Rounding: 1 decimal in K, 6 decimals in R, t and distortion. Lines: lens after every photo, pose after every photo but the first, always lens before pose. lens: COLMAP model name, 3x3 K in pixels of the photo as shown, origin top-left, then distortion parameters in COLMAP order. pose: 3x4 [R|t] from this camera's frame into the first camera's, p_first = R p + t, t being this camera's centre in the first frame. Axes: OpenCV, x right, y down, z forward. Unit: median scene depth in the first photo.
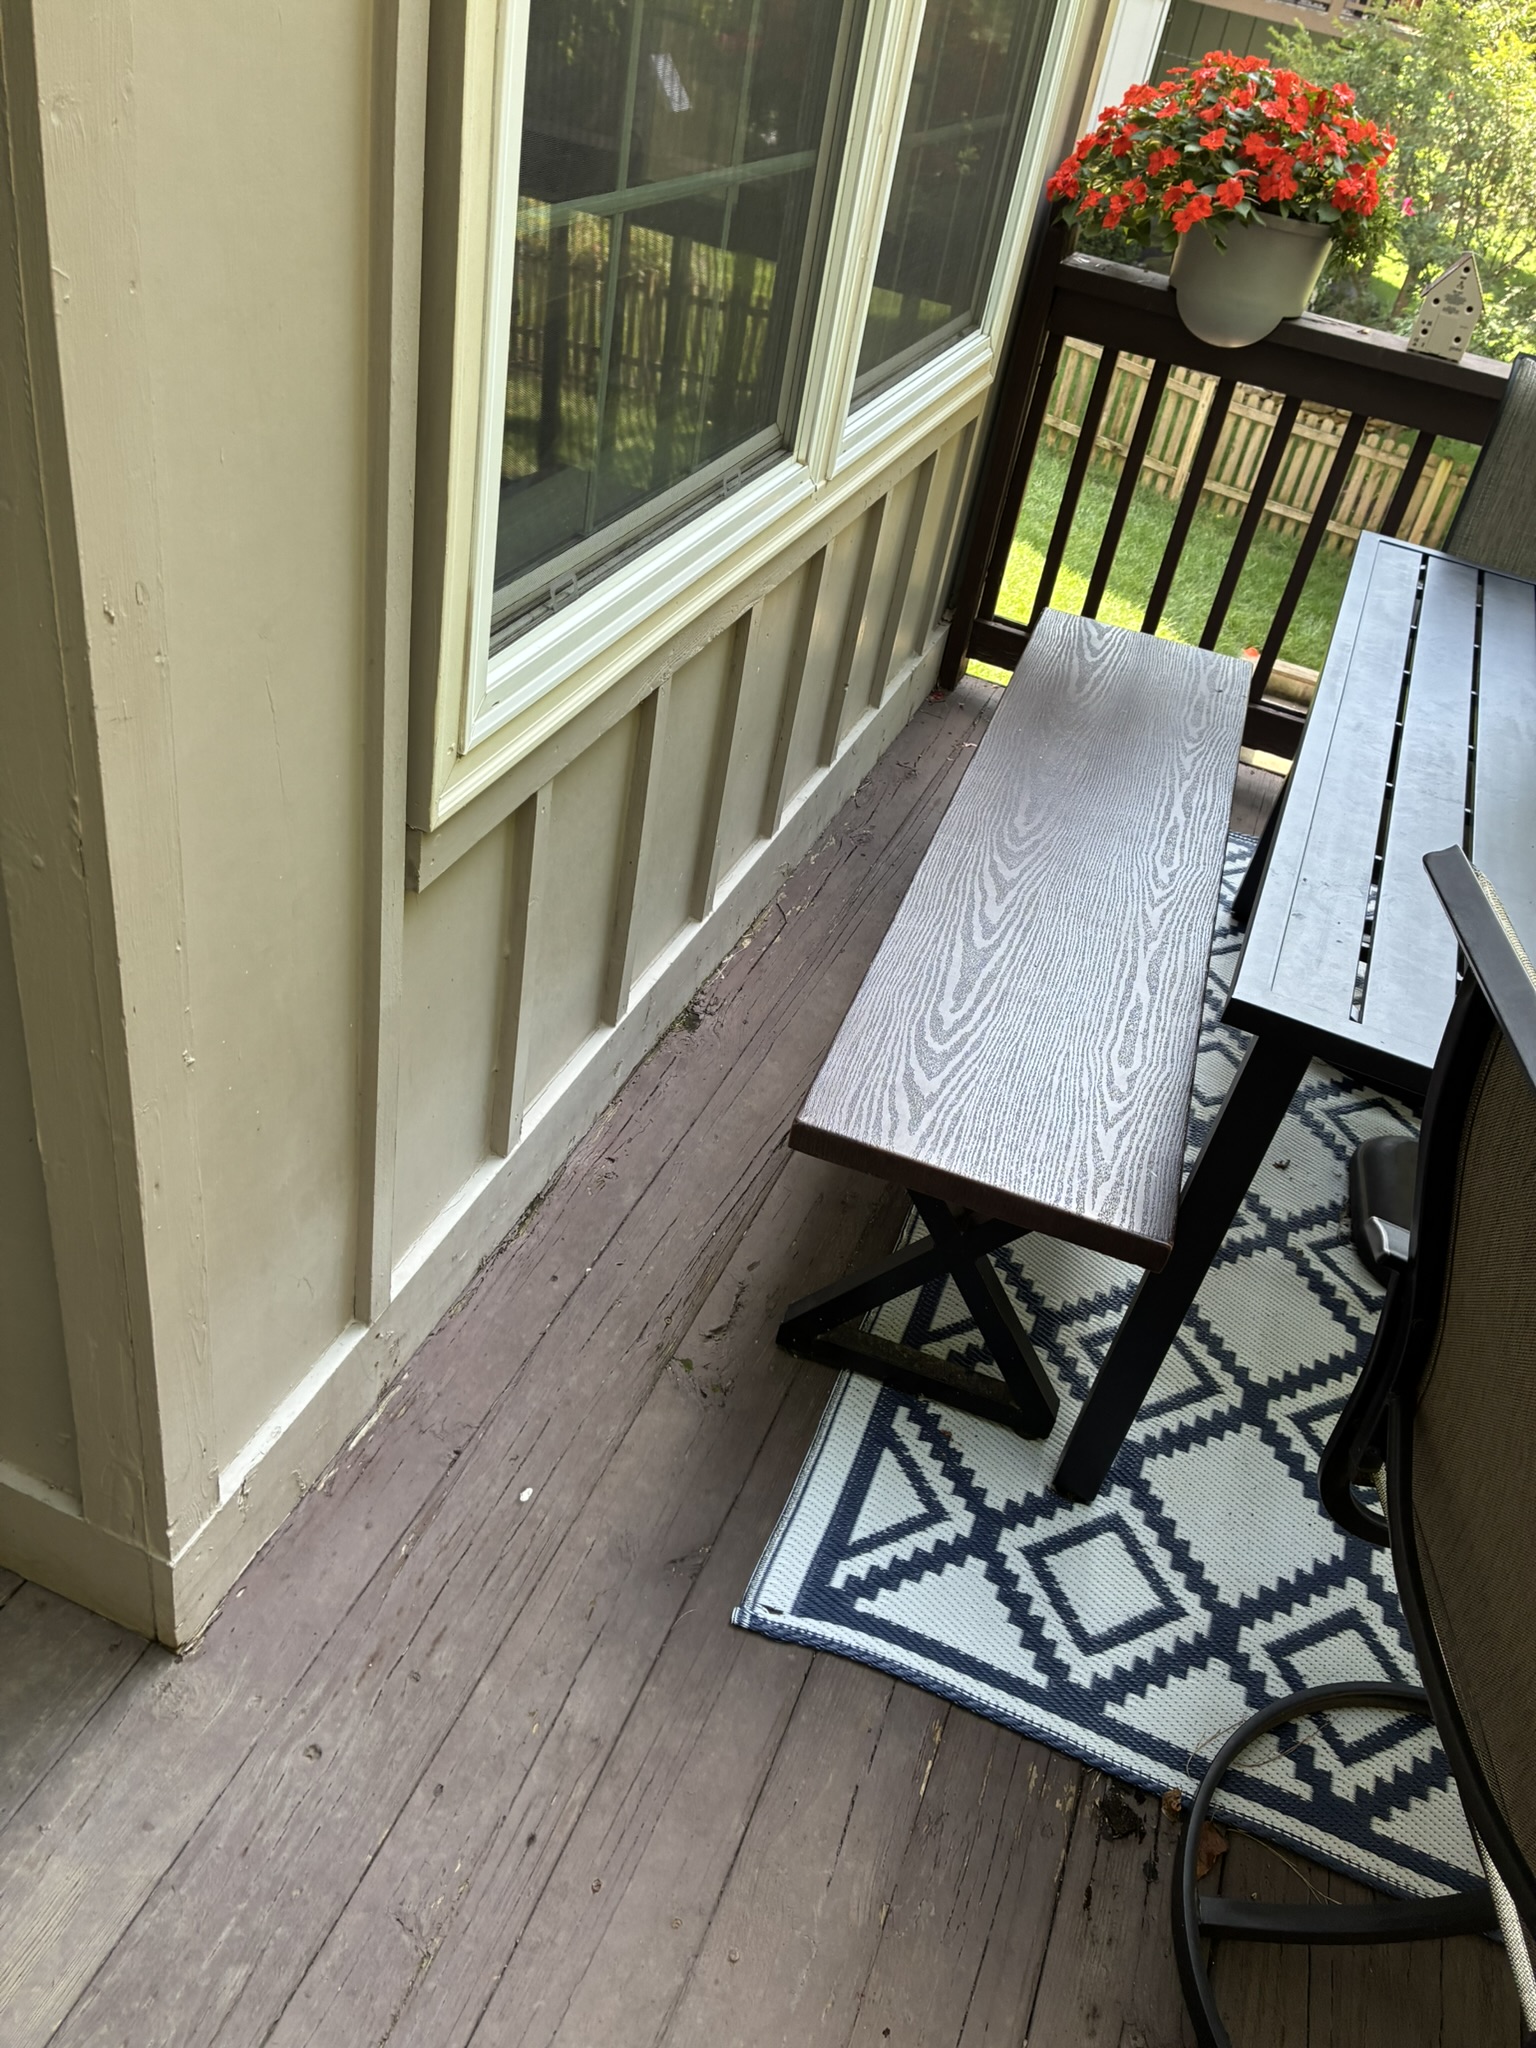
lens RADIAL K [[1529.0, 0, 768.0], [0, 1529.0, 1024.0], [0, 0, 1]] dist [0.002108, -0.046030]
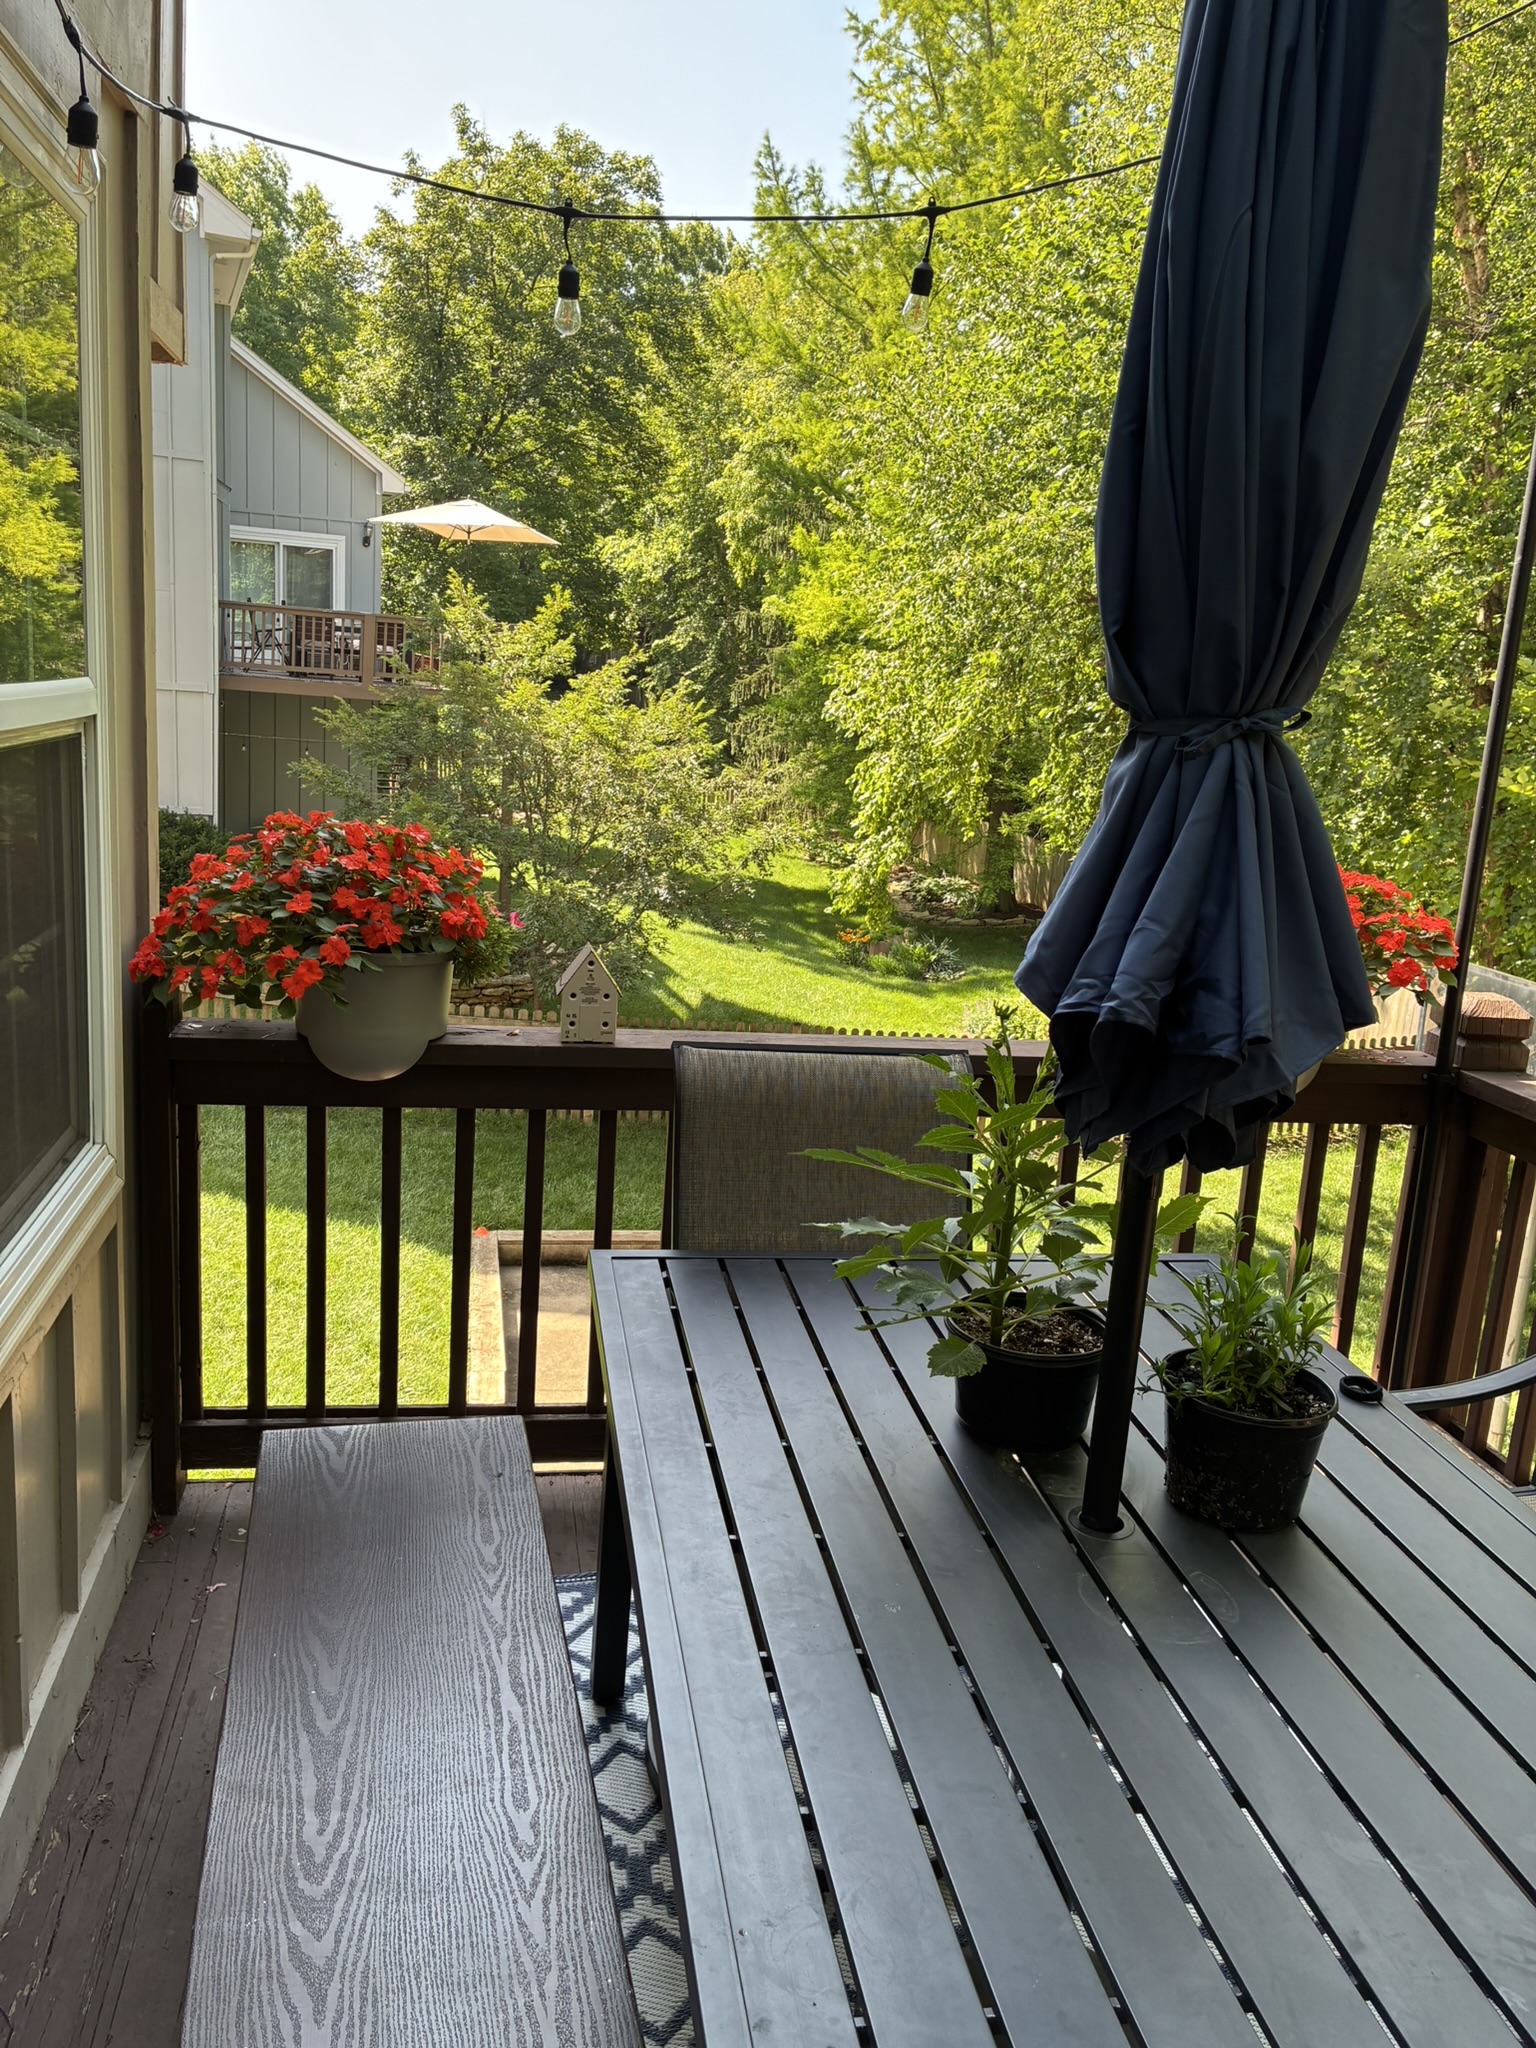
lens RADIAL K [[1630.5, 0, 768.0], [0, 1630.5, 1024.0], [0, 0, 1]] dist [0.051774, -0.004609]
pose [[0.853257, -0.214221, 0.475460, 0.038856], [0.376678, 0.883700, -0.277828, -0.115308], [-0.360647, 0.416154, 0.834715, 0.073921]]
